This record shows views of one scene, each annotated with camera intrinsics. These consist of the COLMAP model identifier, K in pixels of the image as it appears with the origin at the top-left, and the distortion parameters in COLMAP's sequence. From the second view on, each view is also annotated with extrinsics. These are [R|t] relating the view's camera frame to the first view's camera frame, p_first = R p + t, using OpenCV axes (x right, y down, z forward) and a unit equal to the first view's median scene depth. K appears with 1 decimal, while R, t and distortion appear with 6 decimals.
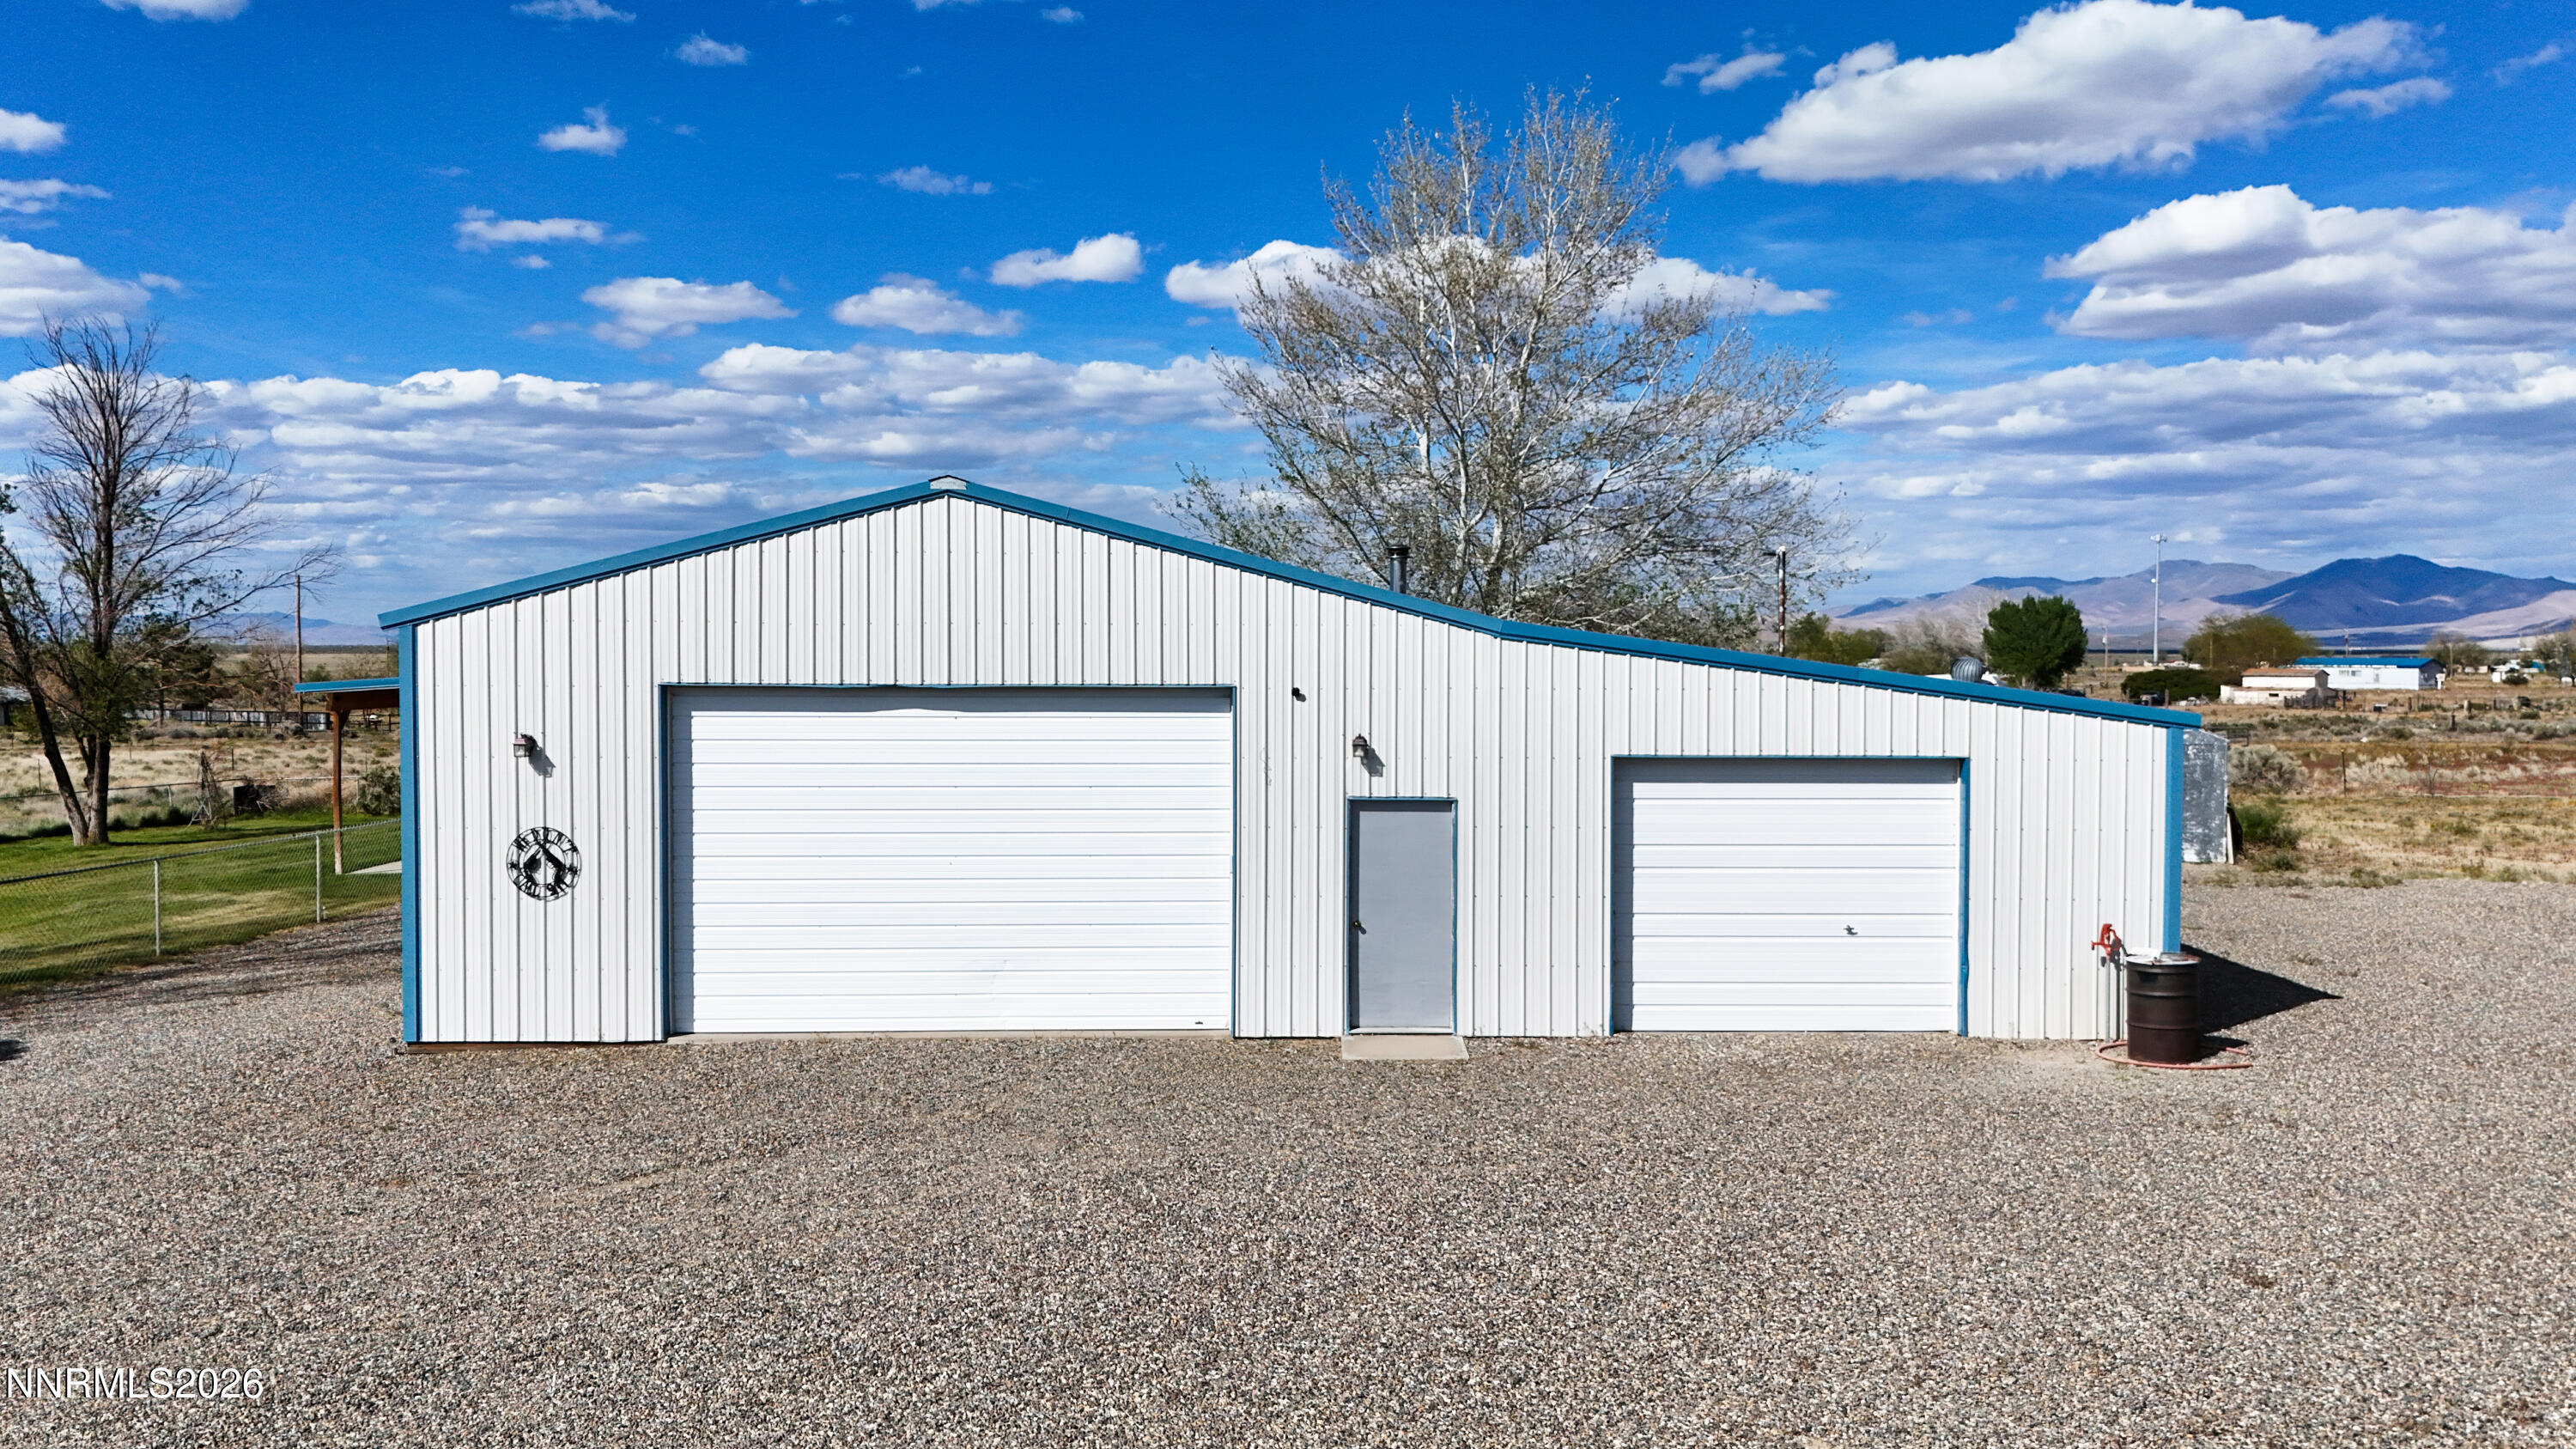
lens RADIAL K [[2467.3, 0, 1288.0], [0, 2467.3, 724.5], [0, 0, 1]] dist [0.038855, 0.000562]
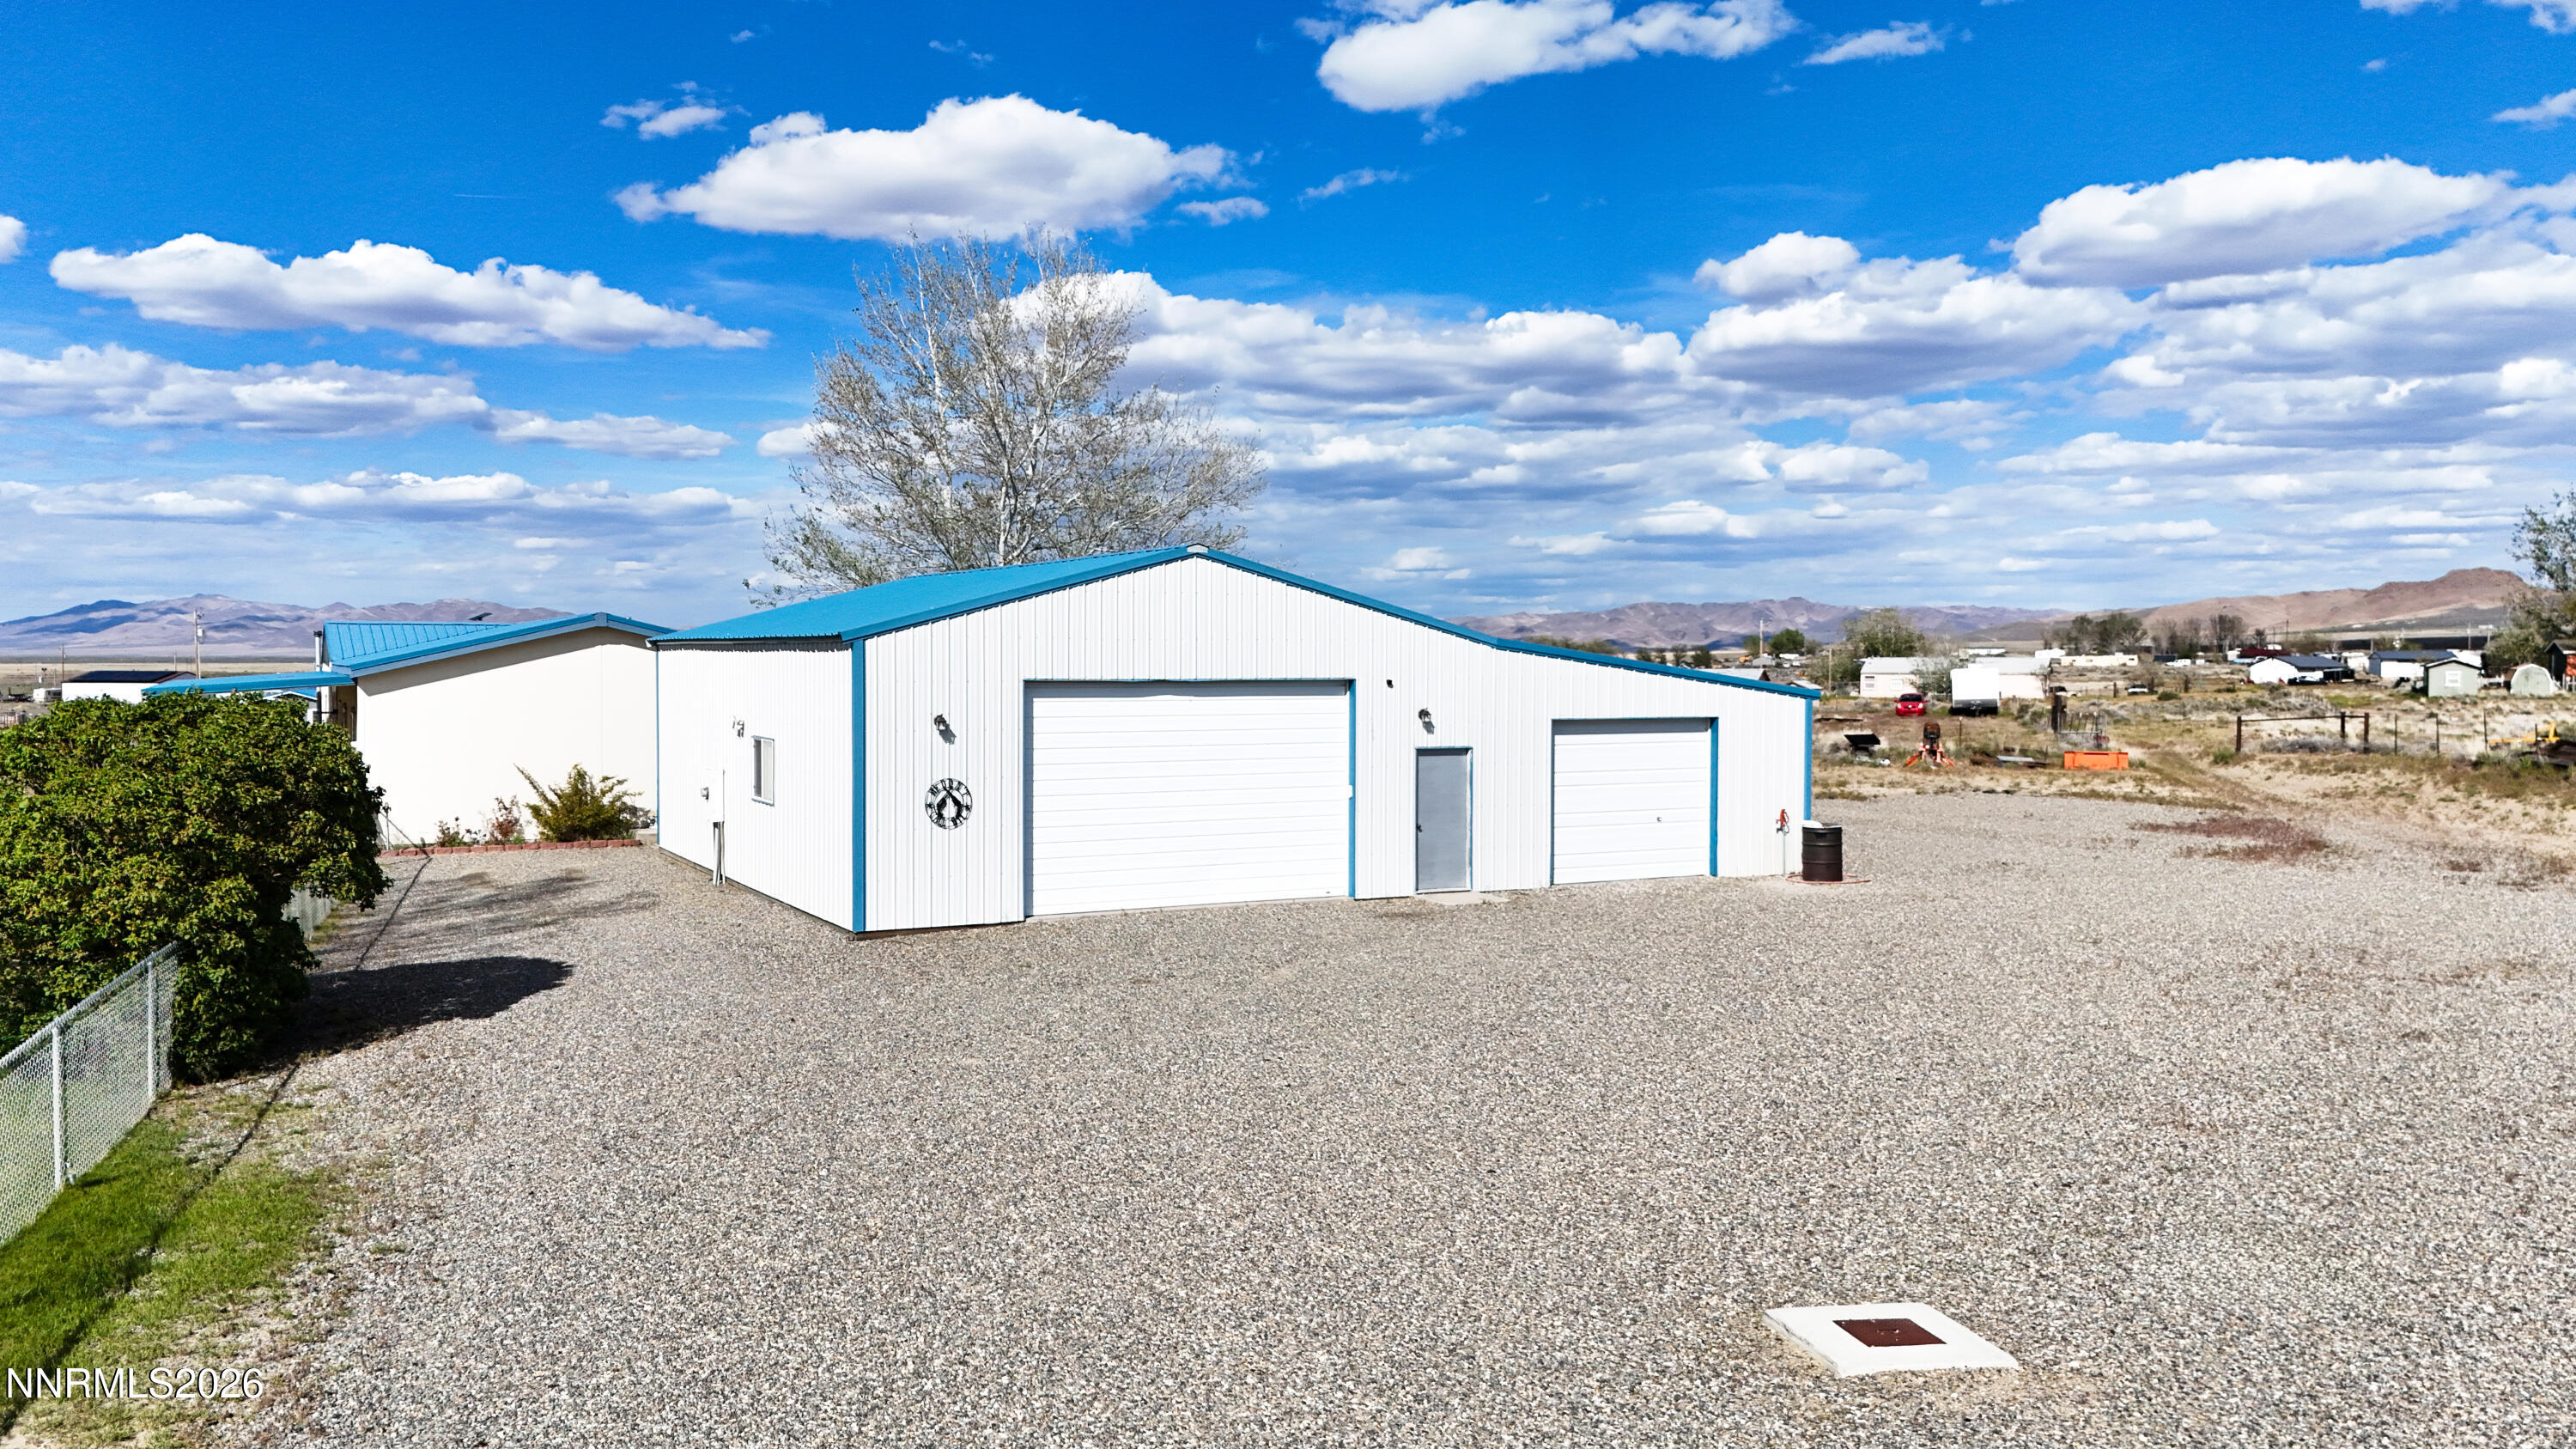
lens RADIAL K [[2467.3, 0, 1288.0], [0, 2467.3, 724.5], [0, 0, 1]] dist [0.038855, 0.000562]
pose [[0.860988, -0.012880, 0.508462, -0.150048], [0.015087, 0.999886, -0.000219, 0.002259], [-0.508401, 0.007860, 0.861085, -0.060666]]
